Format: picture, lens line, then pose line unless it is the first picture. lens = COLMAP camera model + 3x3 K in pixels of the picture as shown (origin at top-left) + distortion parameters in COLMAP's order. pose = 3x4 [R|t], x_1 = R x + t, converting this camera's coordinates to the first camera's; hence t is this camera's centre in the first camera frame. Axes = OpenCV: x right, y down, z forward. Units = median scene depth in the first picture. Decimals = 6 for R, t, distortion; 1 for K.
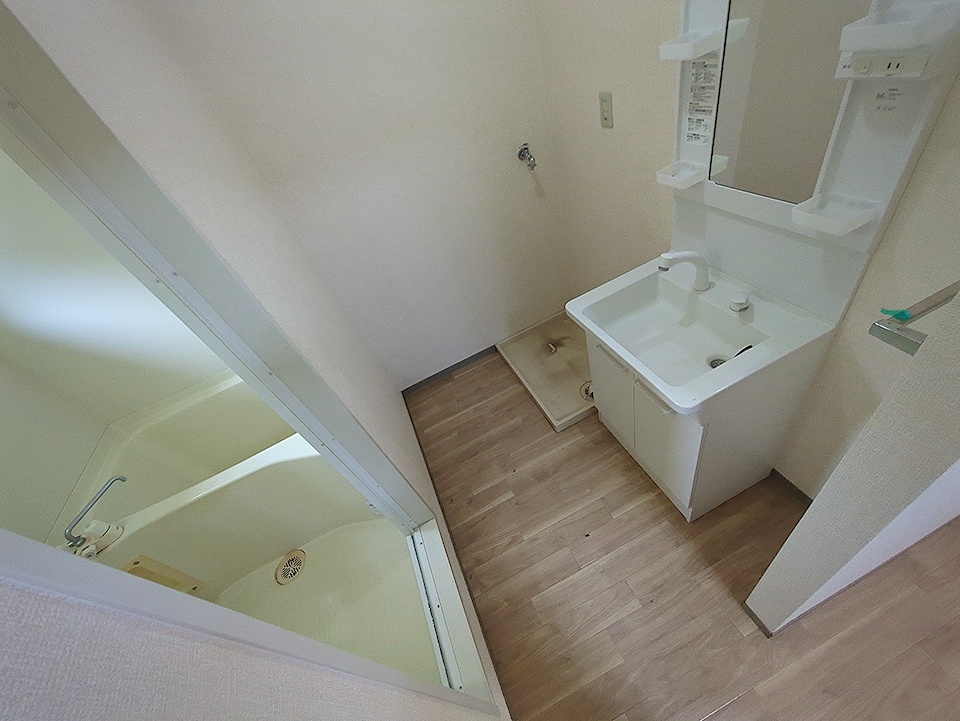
lens RADIAL K [[377.7, 0, 480.7], [0, 377.7, 359.4], [0, 0, 1]] dist [0.002173, -0.000072]
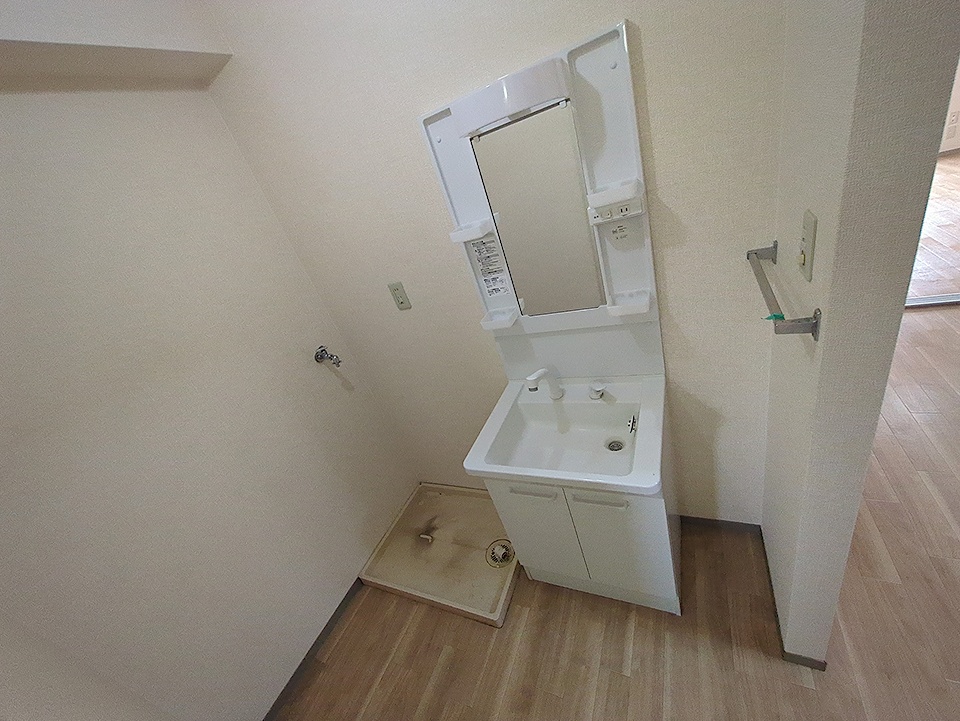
lens RADIAL K [[378.5, 0, 482.3], [0, 378.5, 361.2], [0, 0, 1]] dist [-0.001805, 0.000489]
pose [[0.746769, -0.273084, 0.606433, -0.215671], [0.528481, 0.797230, -0.291775, -0.056896], [-0.403787, 0.538377, 0.739666, 0.186277]]
